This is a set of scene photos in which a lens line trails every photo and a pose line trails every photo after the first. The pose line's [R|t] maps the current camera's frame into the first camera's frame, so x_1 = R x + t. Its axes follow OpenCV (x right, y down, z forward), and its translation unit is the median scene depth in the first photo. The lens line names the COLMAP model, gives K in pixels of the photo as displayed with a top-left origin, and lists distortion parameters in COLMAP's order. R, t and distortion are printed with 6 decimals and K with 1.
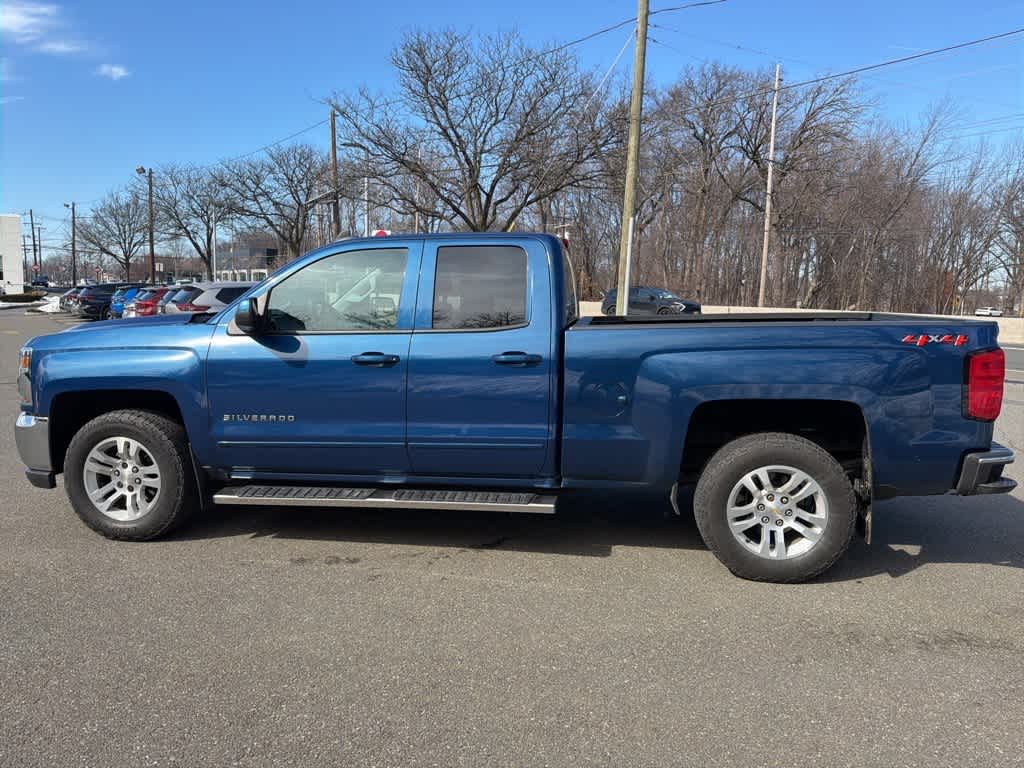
lens RADIAL K [[716.2, 0, 511.1], [0, 716.2, 387.1], [0, 0, 1]] dist [0.040371, -0.053891]
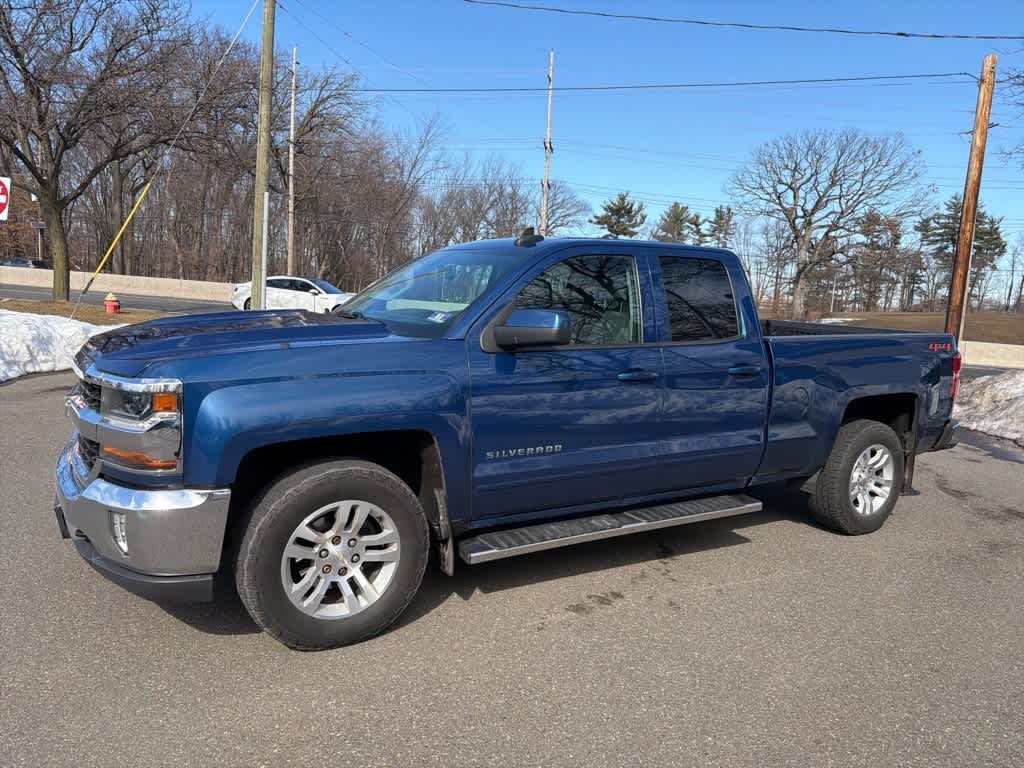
lens RADIAL K [[728.8, 0, 508.5], [0, 728.8, 382.3], [0, 0, 1]] dist [0.067807, -0.055980]
pose [[0.765505, -0.049186, 0.641547, -0.860376], [0.037688, 0.998790, 0.031605, -0.059374], [-0.642325, -0.000015, 0.766432, 0.354900]]
